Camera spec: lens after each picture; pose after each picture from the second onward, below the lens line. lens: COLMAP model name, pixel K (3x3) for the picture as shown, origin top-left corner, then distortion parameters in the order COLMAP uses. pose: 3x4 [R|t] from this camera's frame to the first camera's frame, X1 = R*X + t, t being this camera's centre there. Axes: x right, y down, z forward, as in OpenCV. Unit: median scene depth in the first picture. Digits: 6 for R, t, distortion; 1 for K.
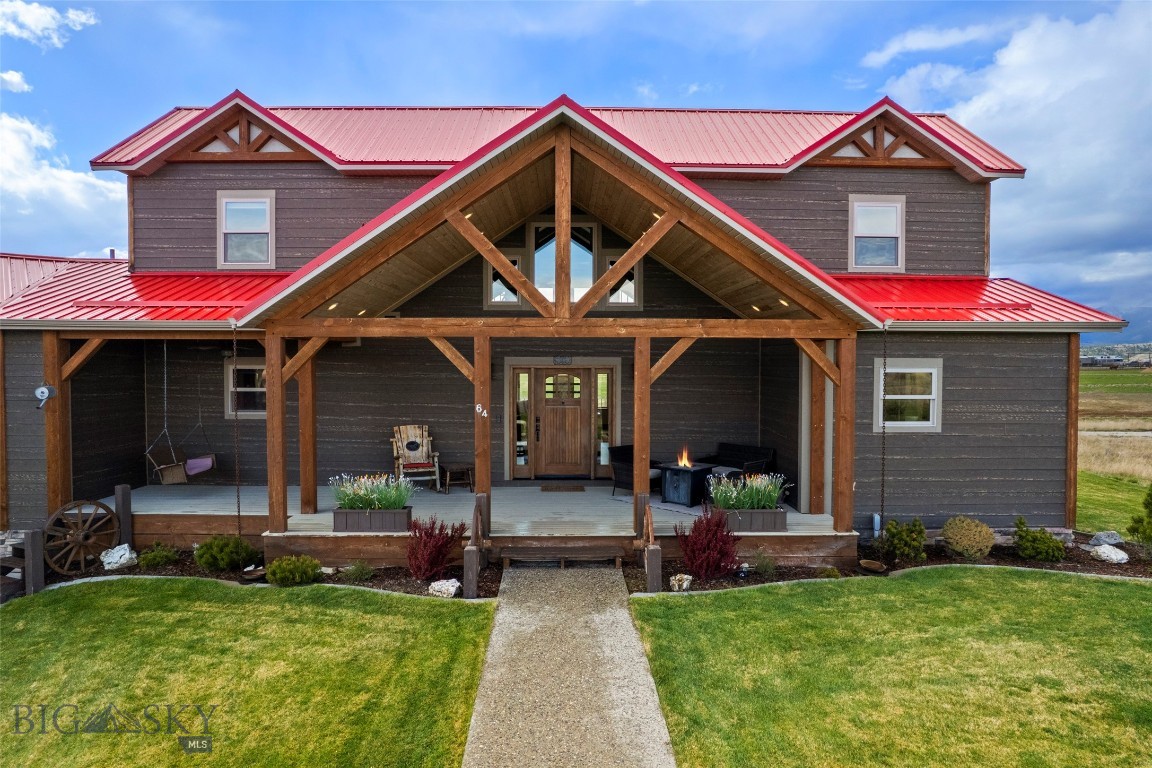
lens RADIAL K [[734.6, 0, 579.2], [0, 734.6, 386.1], [0, 0, 1]] dist [-0.027038, 0.021818]
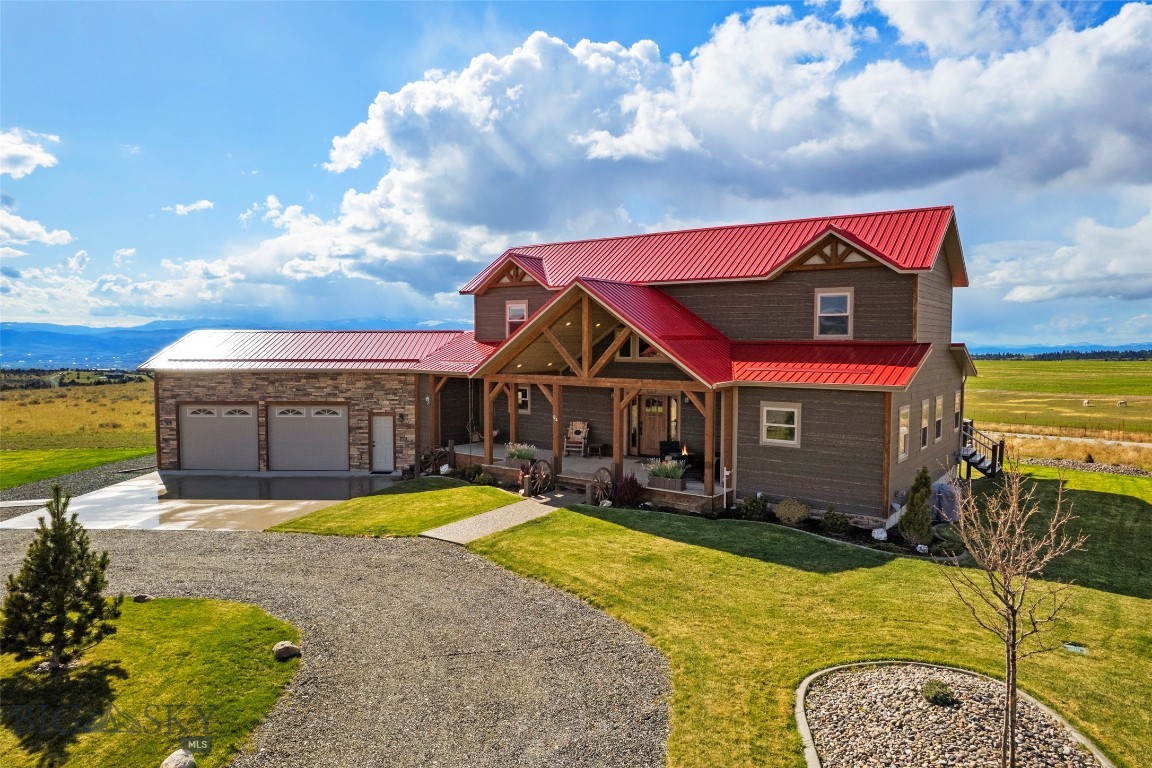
lens RADIAL K [[734.6, 0, 574.1], [0, 734.6, 382.7], [0, 0, 1]] dist [-0.027038, 0.021818]
pose [[0.790971, 0.033629, -0.610929, 1.090684], [-0.021083, 0.999393, 0.027716, -0.118099], [0.611490, -0.009043, 0.791200, -0.607807]]
